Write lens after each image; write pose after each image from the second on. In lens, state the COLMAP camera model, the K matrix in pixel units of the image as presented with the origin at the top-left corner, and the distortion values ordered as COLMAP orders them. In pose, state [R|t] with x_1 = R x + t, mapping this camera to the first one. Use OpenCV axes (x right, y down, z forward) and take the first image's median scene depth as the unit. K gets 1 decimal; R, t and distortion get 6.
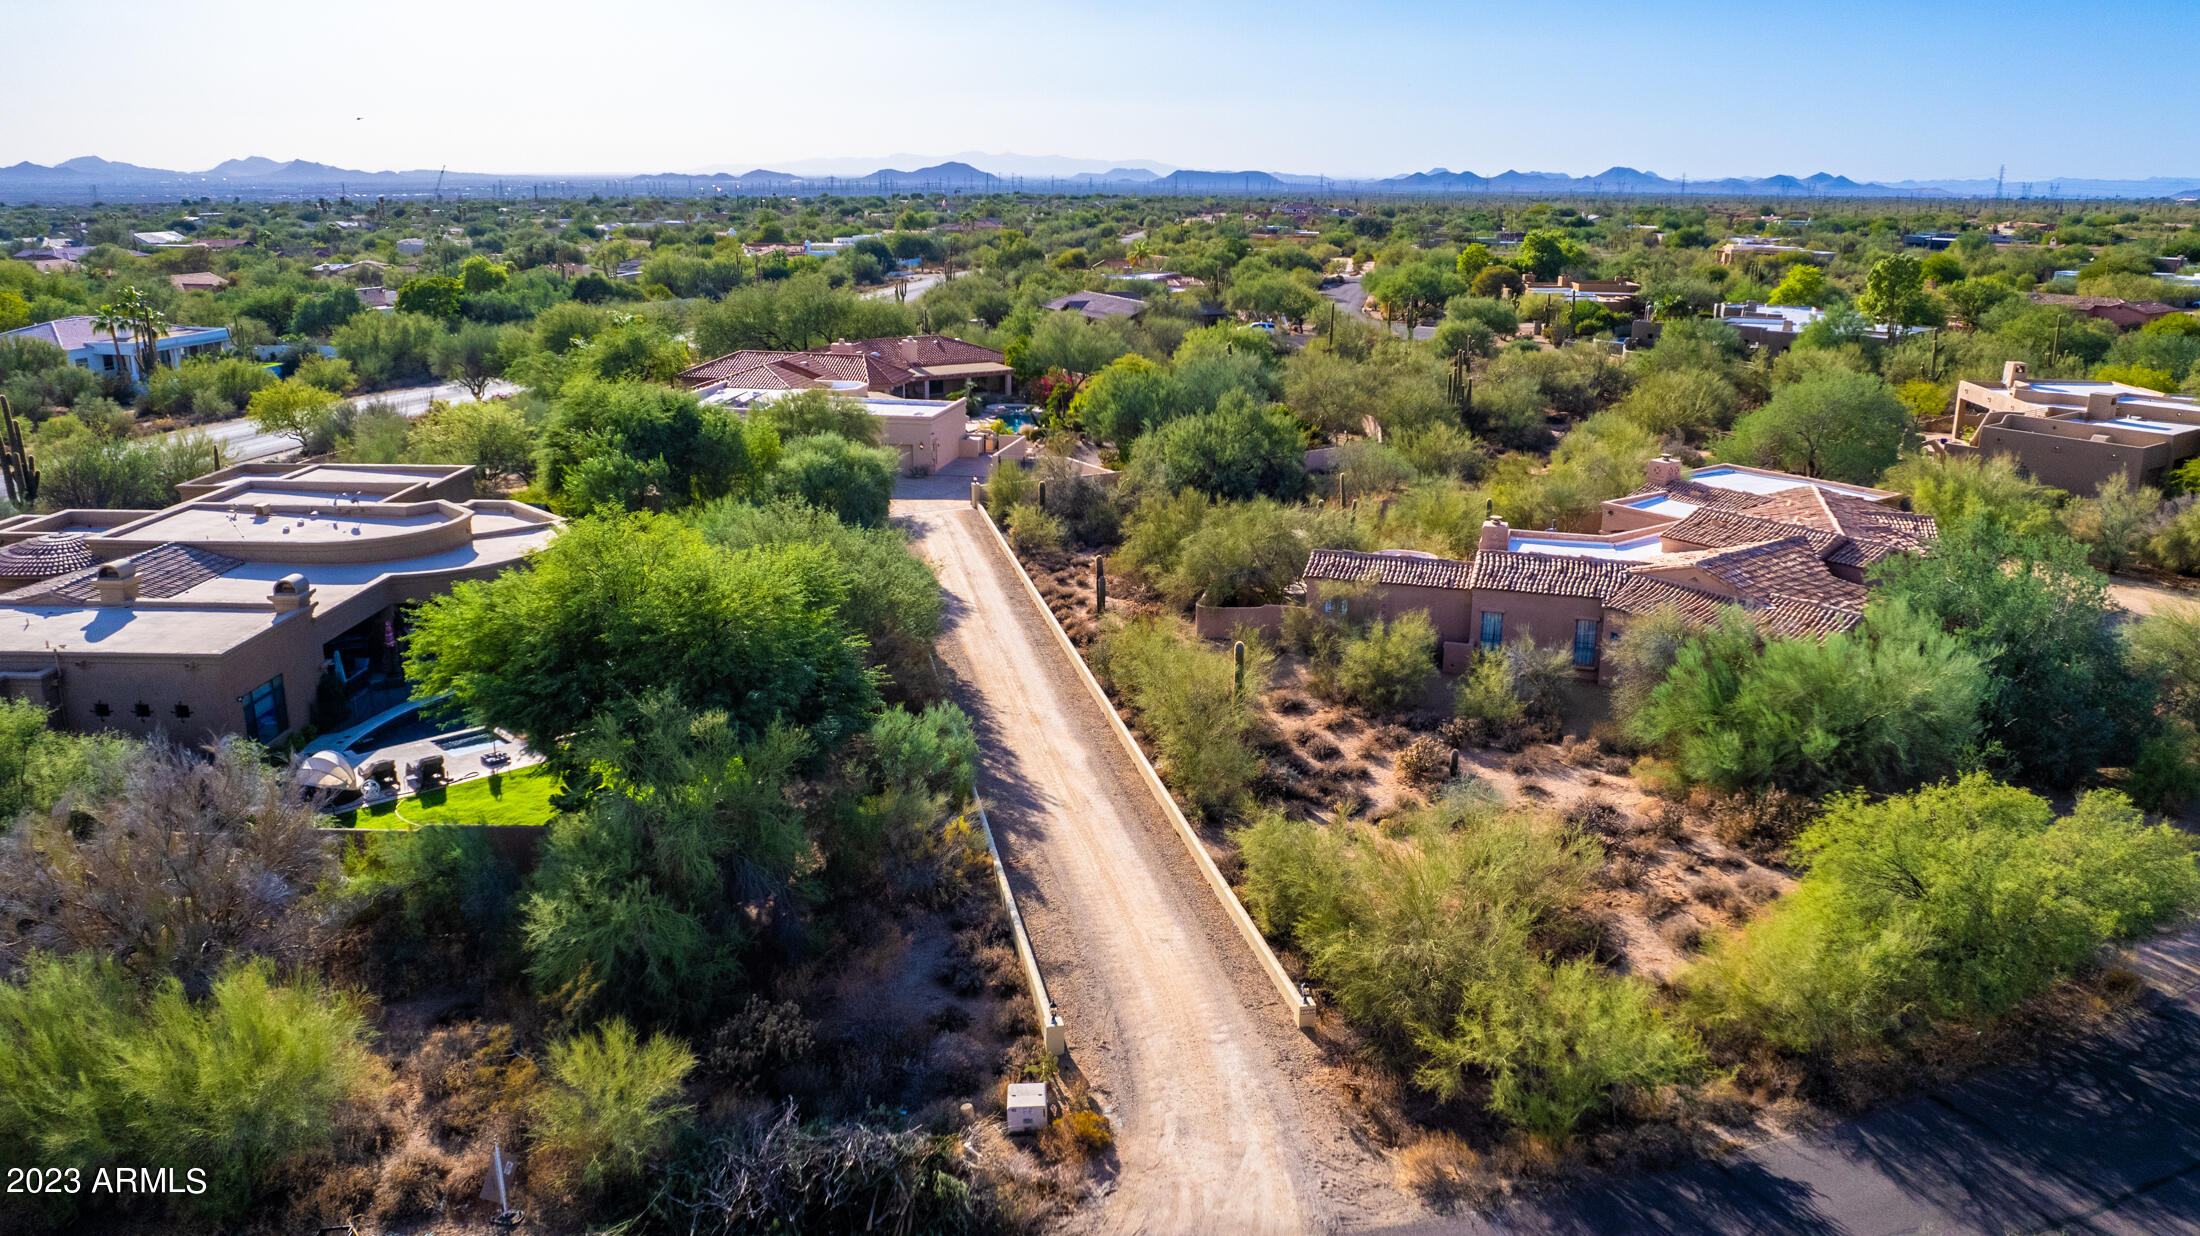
lens RADIAL K [[1466.9, 0, 1100.2], [0, 1466.9, 618.5], [0, 0, 1]] dist [-0.009678, -0.000931]
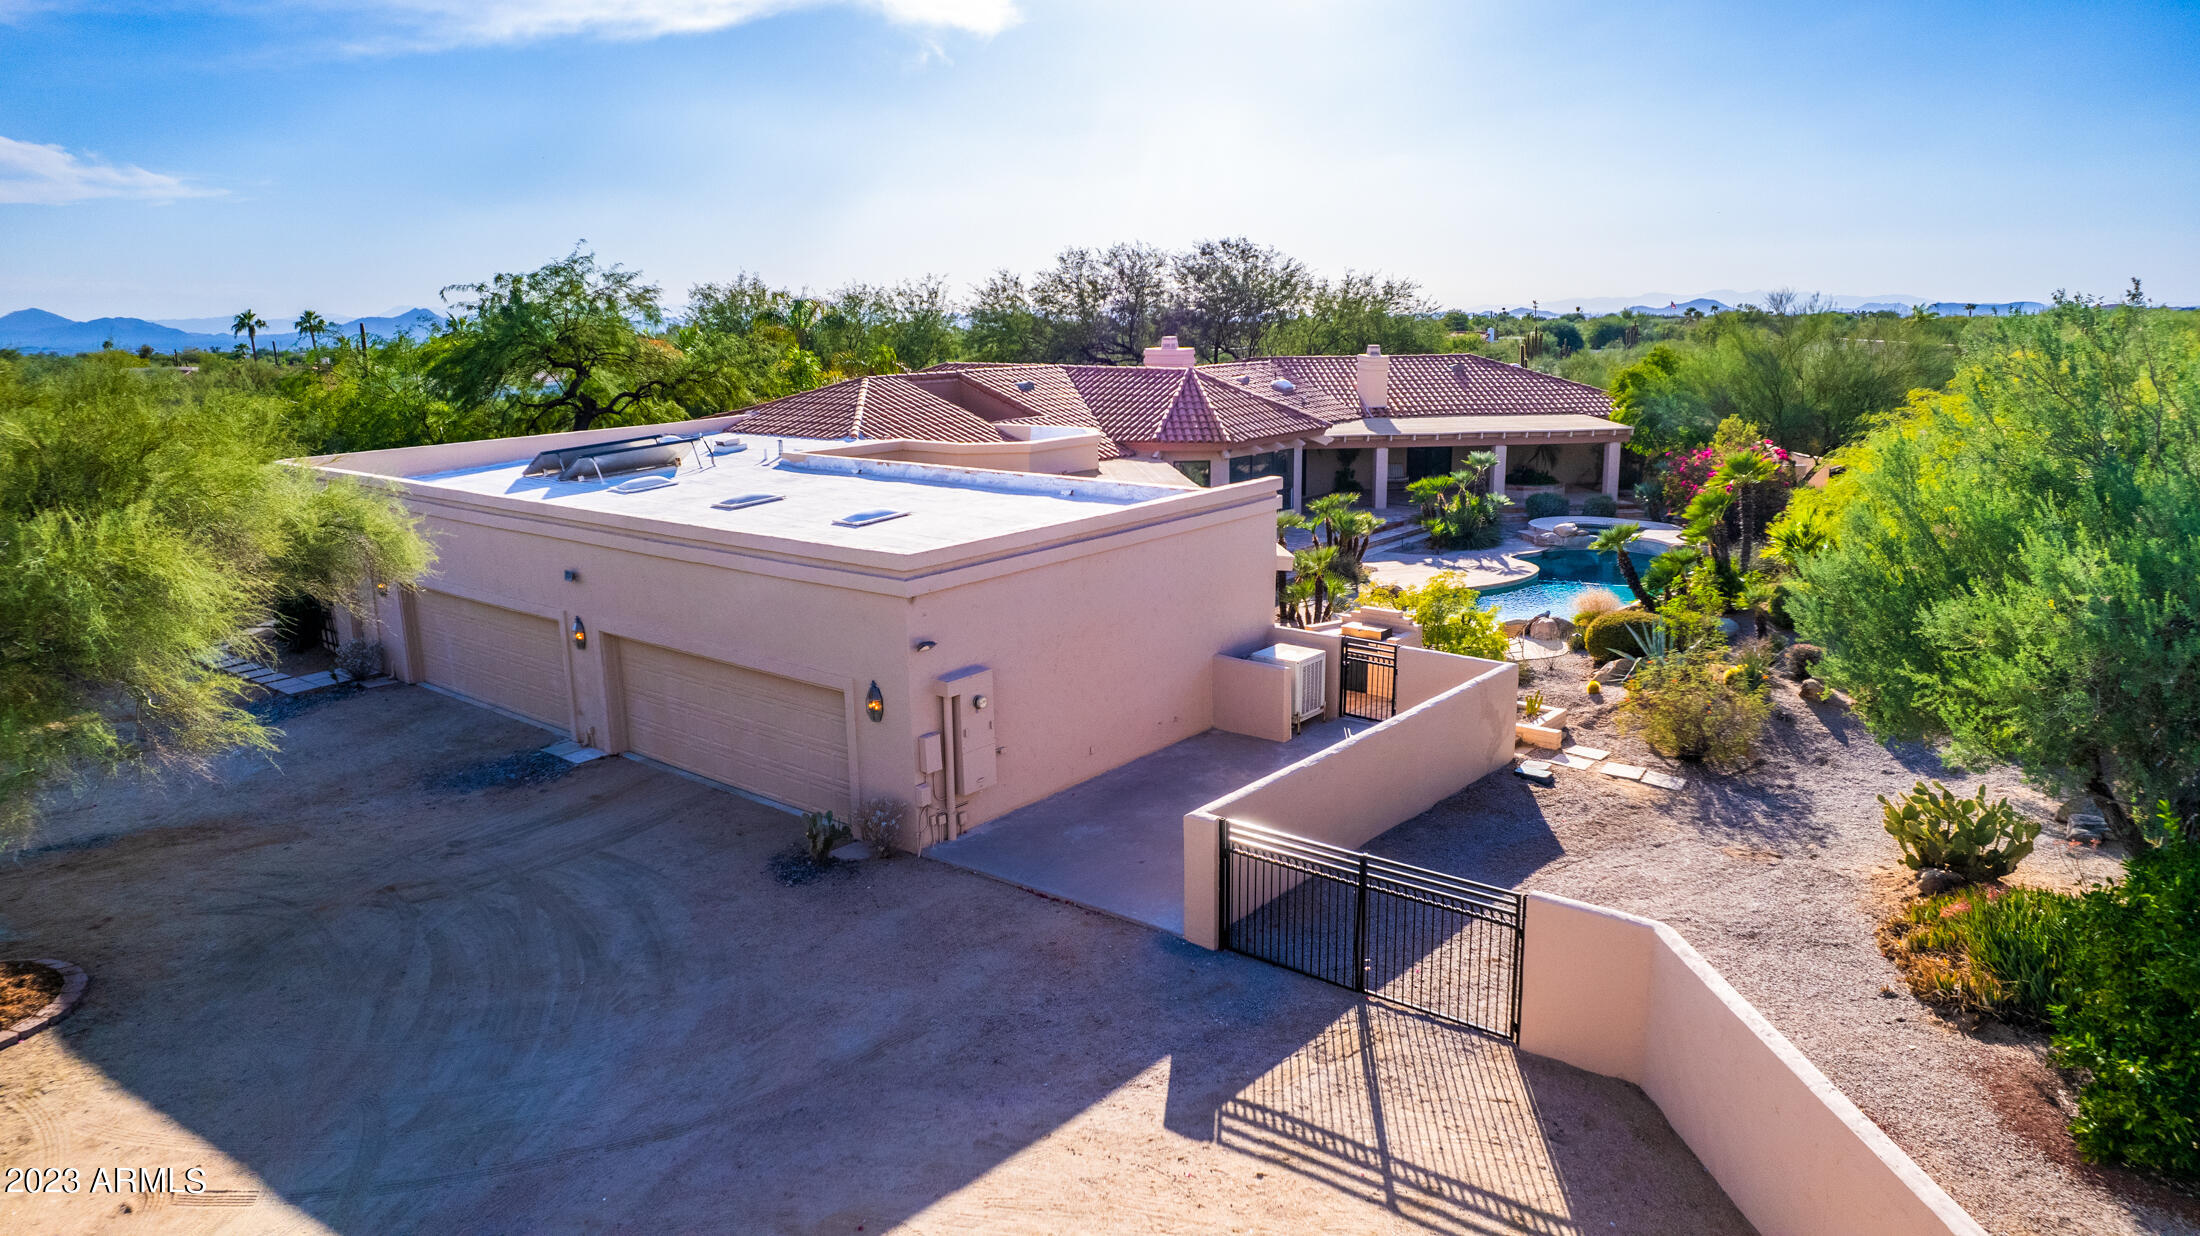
lens RADIAL K [[1466.9, 0, 1098.8], [0, 1466.9, 620.8], [0, 0, 1]] dist [-0.009678, -0.000931]
pose [[0.893974, 0.079208, -0.441064, -0.009542], [-0.107996, 0.993326, -0.040506, -0.096286], [0.434912, 0.083844, 0.896561, 0.647821]]
